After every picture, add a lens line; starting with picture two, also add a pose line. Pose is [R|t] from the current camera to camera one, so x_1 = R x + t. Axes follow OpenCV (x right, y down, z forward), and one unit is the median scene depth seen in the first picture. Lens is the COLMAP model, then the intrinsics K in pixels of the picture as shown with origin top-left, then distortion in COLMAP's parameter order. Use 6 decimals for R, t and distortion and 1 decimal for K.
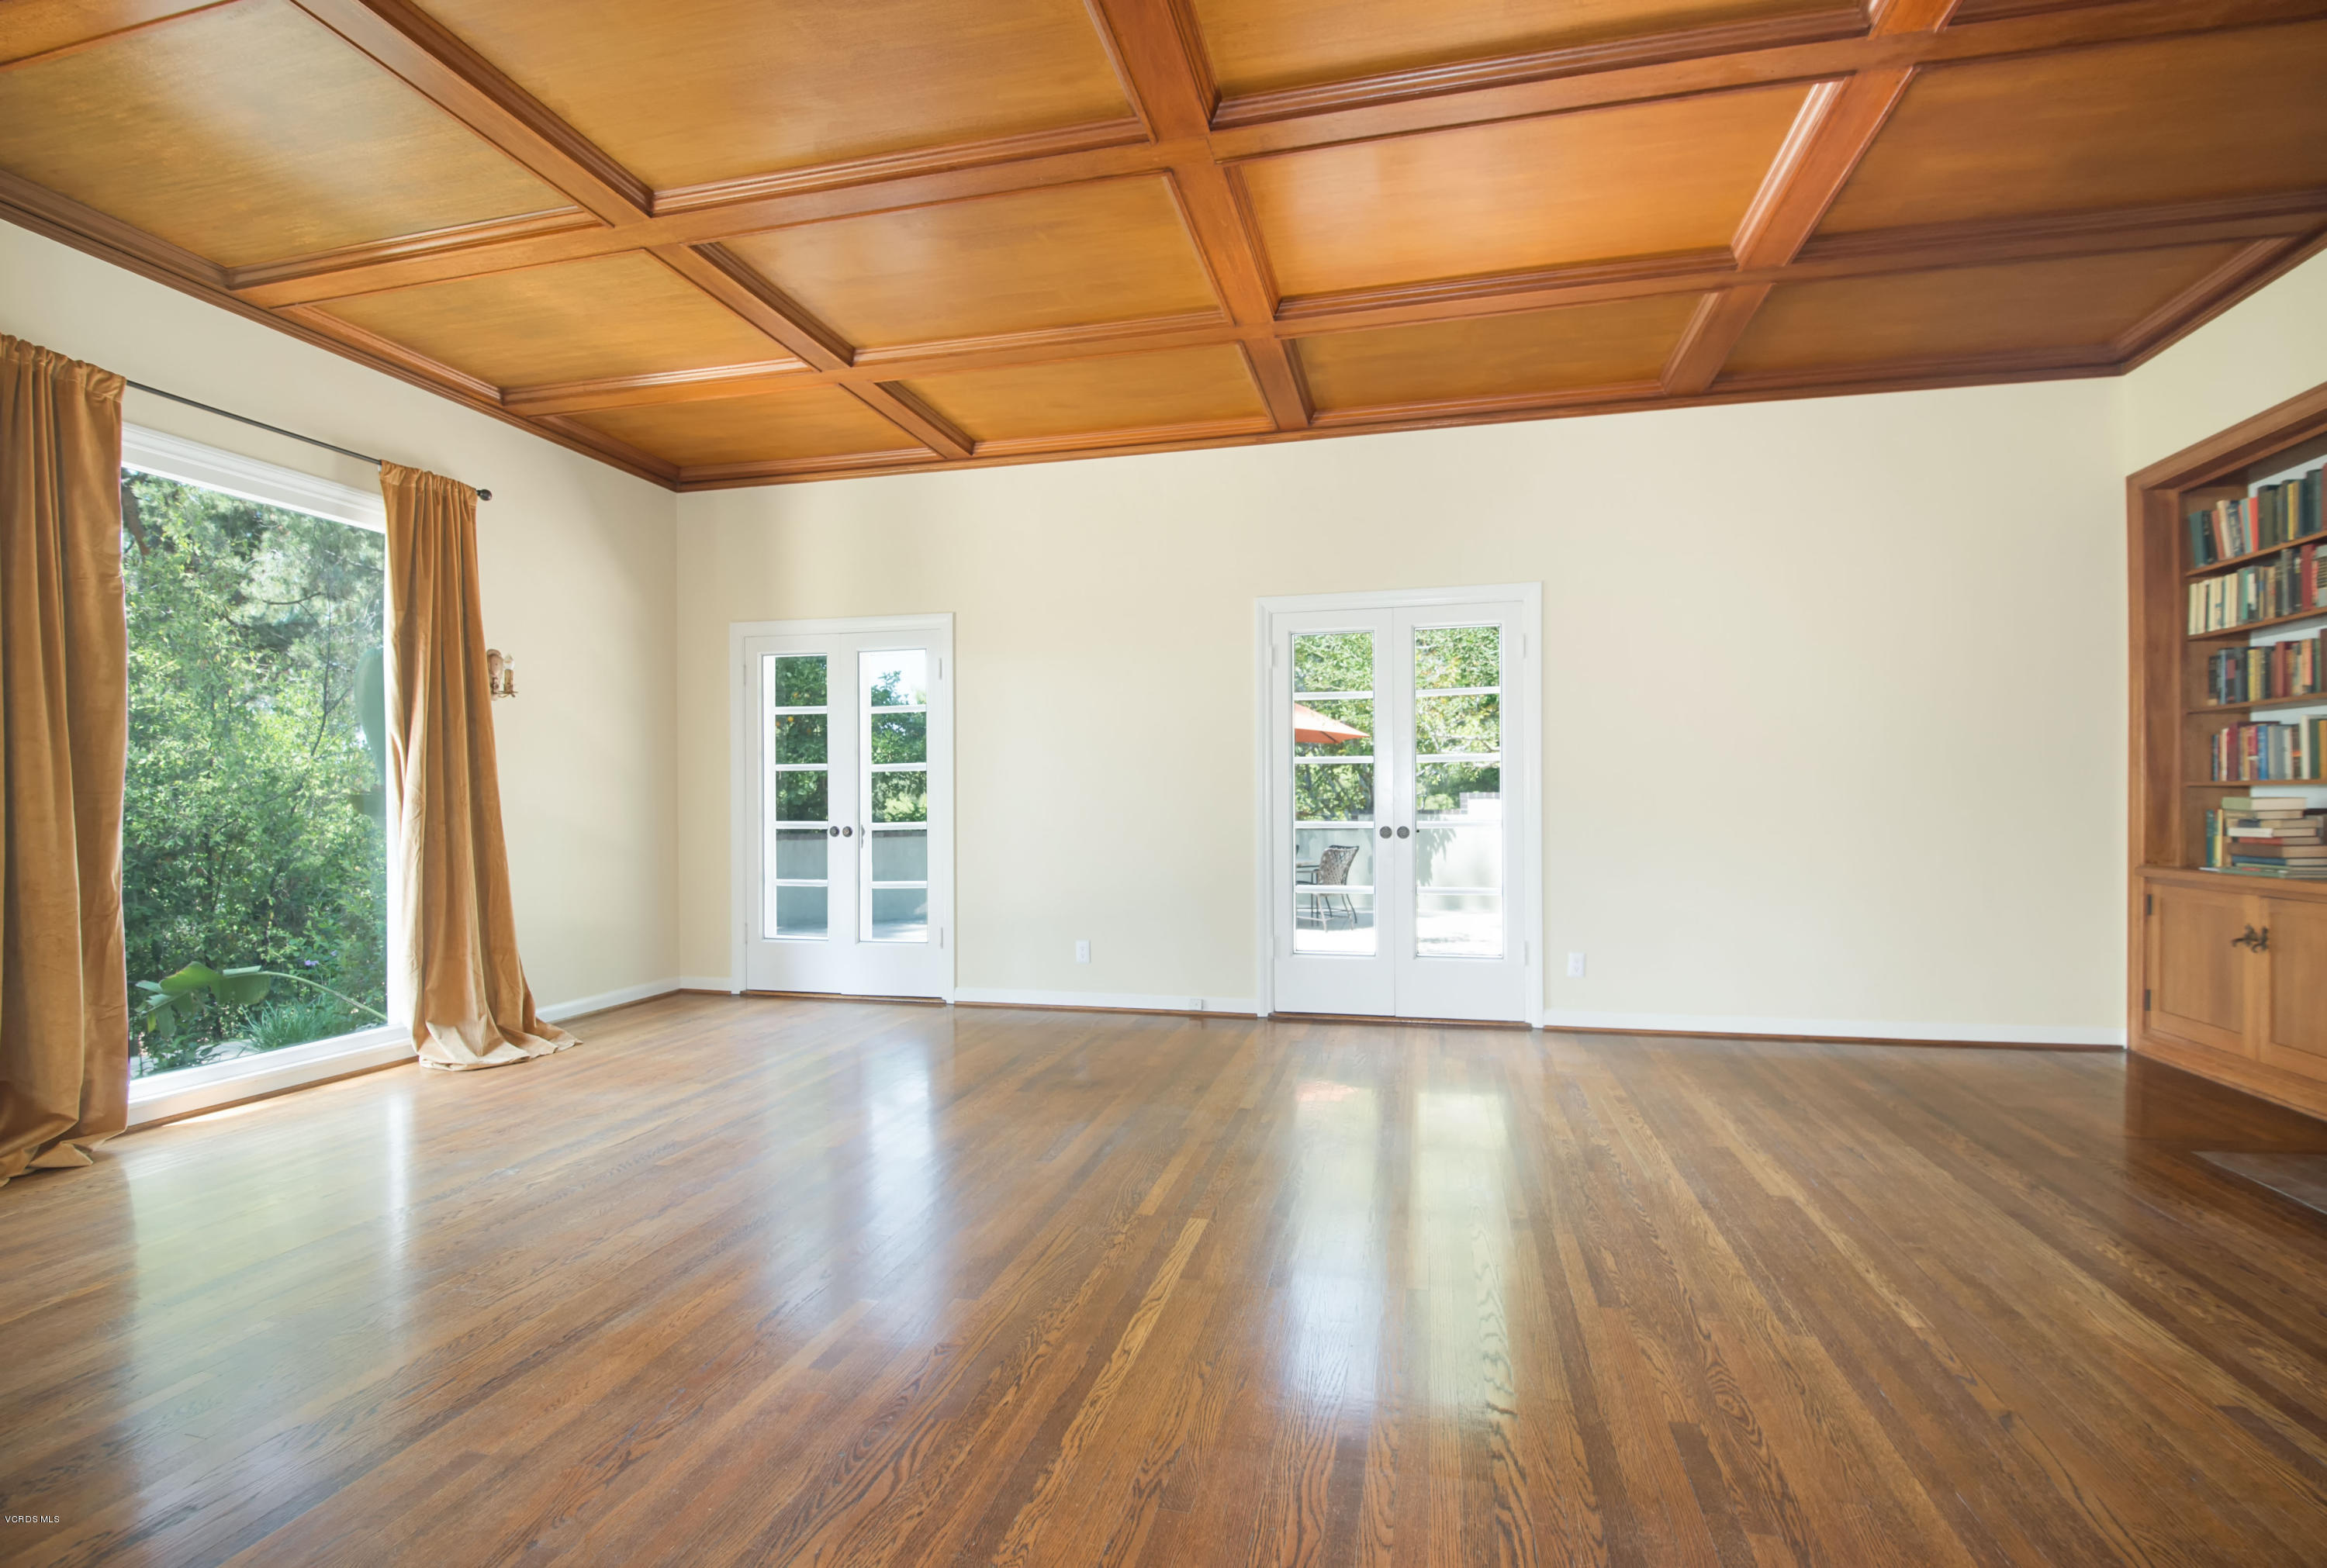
lens RADIAL K [[1073.6, 0, 1160.6], [0, 1073.6, 787.2], [0, 0, 1]] dist [-0.002460, -0.001034]
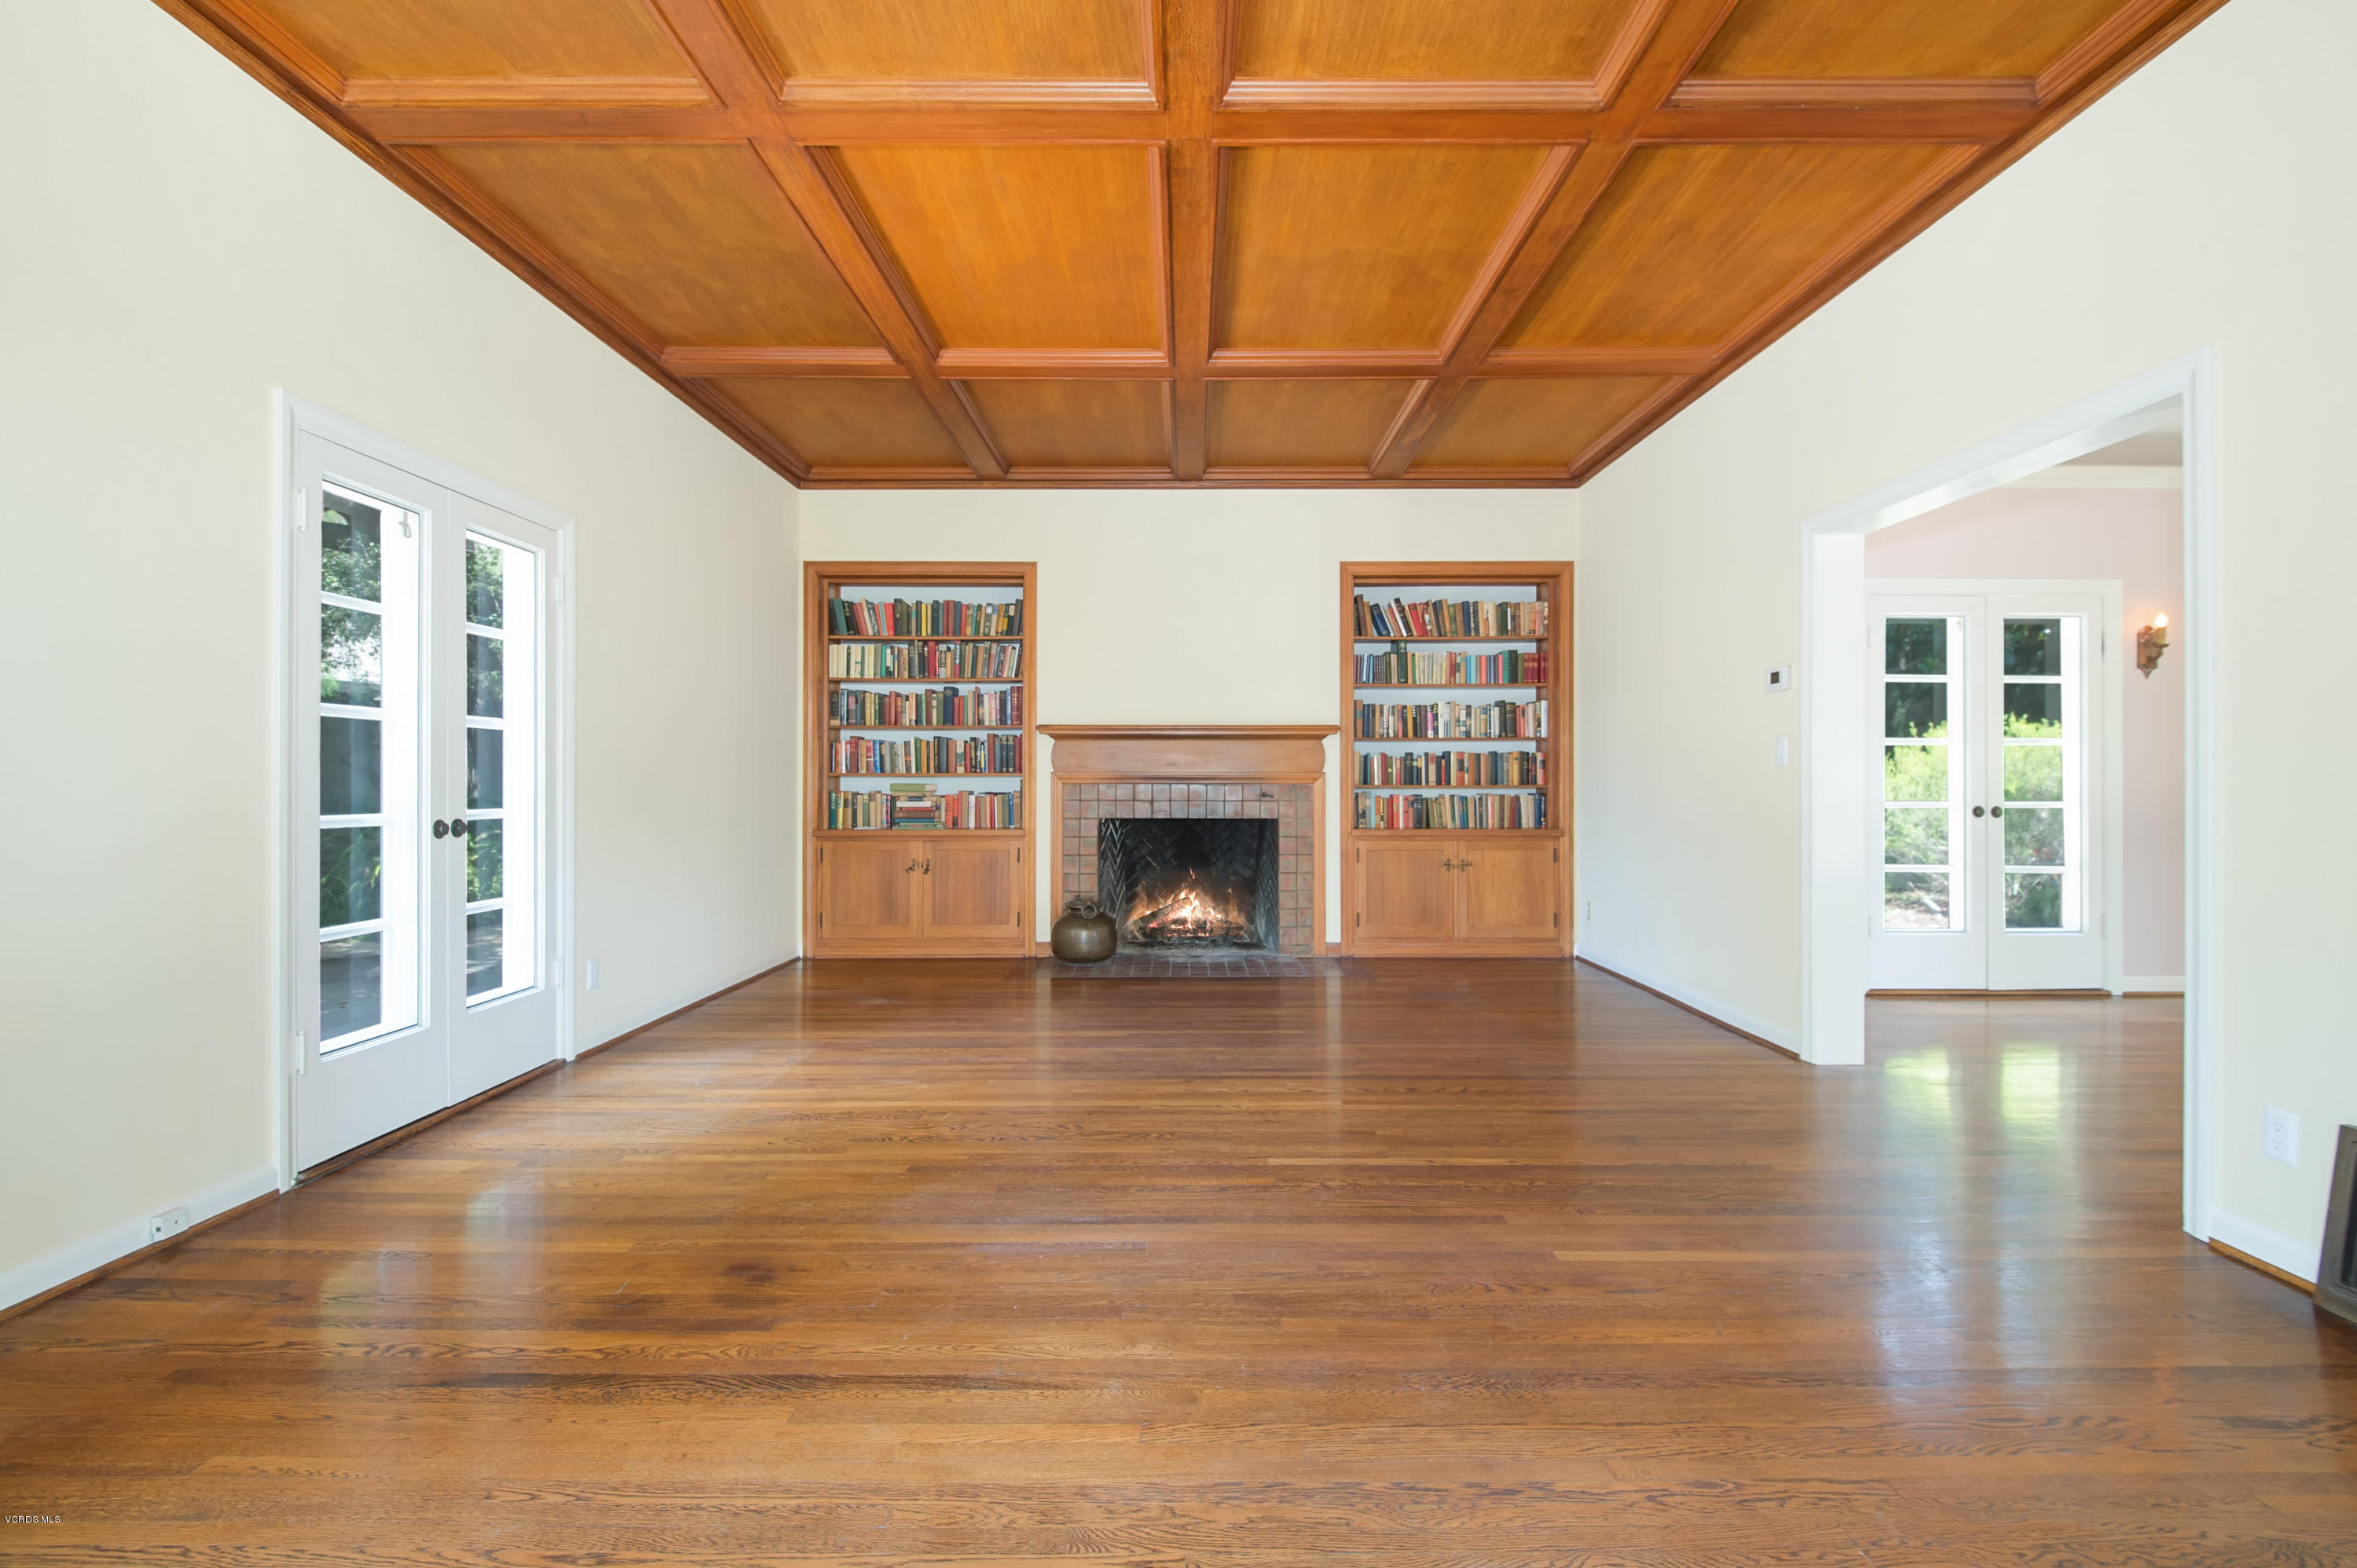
lens RADIAL K [[1087.5, 0, 1175.9], [0, 1087.5, 788.8], [0, 0, 1]] dist [-0.002460, -0.001034]
pose [[-0.246556, 0.000782, 0.969128, -0.782379], [-0.010195, 0.999942, -0.003400, 0.020619], [-0.969075, -0.010719, -0.246534, 1.055365]]
